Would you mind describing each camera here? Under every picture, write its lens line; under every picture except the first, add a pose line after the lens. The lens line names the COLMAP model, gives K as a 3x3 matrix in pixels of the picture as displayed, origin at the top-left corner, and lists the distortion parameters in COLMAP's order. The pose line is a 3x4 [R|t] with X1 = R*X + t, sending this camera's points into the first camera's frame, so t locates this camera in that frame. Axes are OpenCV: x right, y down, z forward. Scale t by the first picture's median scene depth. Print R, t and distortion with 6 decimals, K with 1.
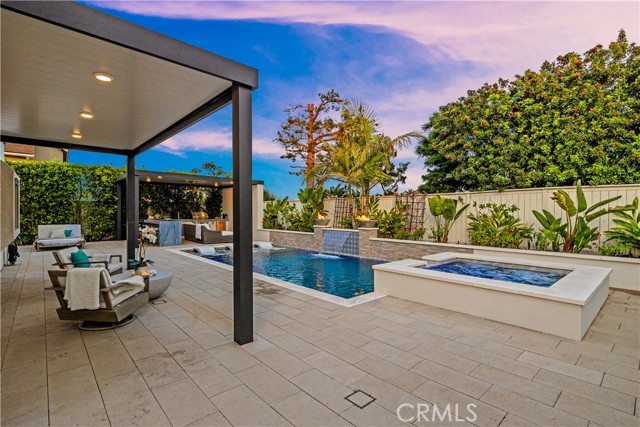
lens RADIAL K [[308.4, 0, 320.0], [0, 308.4, 213.5], [0, 0, 1]] dist [0.003470, 0.000489]
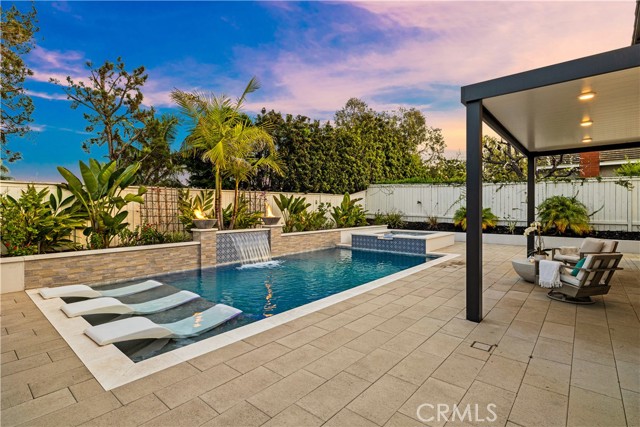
lens RADIAL K [[308.4, 0, 320.0], [0, 308.4, 213.5], [0, 0, 1]] dist [0.003470, 0.000489]
pose [[-0.128675, -0.021219, 0.991460, -0.569250], [0.008673, 0.999709, 0.022521, -0.005710], [-0.991649, 0.011497, -0.128454, 0.691991]]
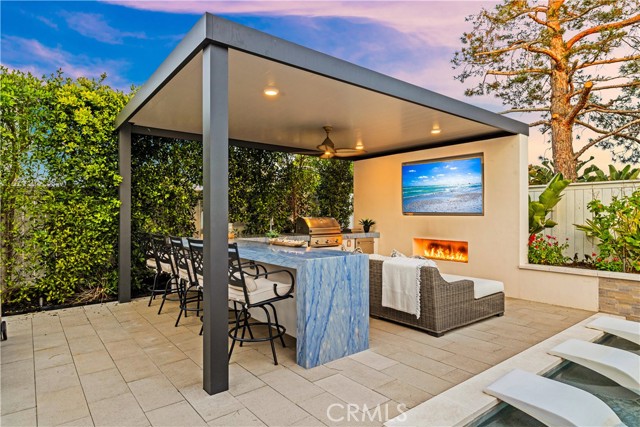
lens RADIAL K [[370.2, 0, 320.0], [0, 370.2, 213.5], [0, 0, 1]] dist [0.003407, 0.000679]
pose [[0.997716, -0.006901, -0.067194, -0.411595], [0.006283, 0.999936, -0.009412, -0.004596], [0.067254, 0.008969, 0.997696, 0.610780]]
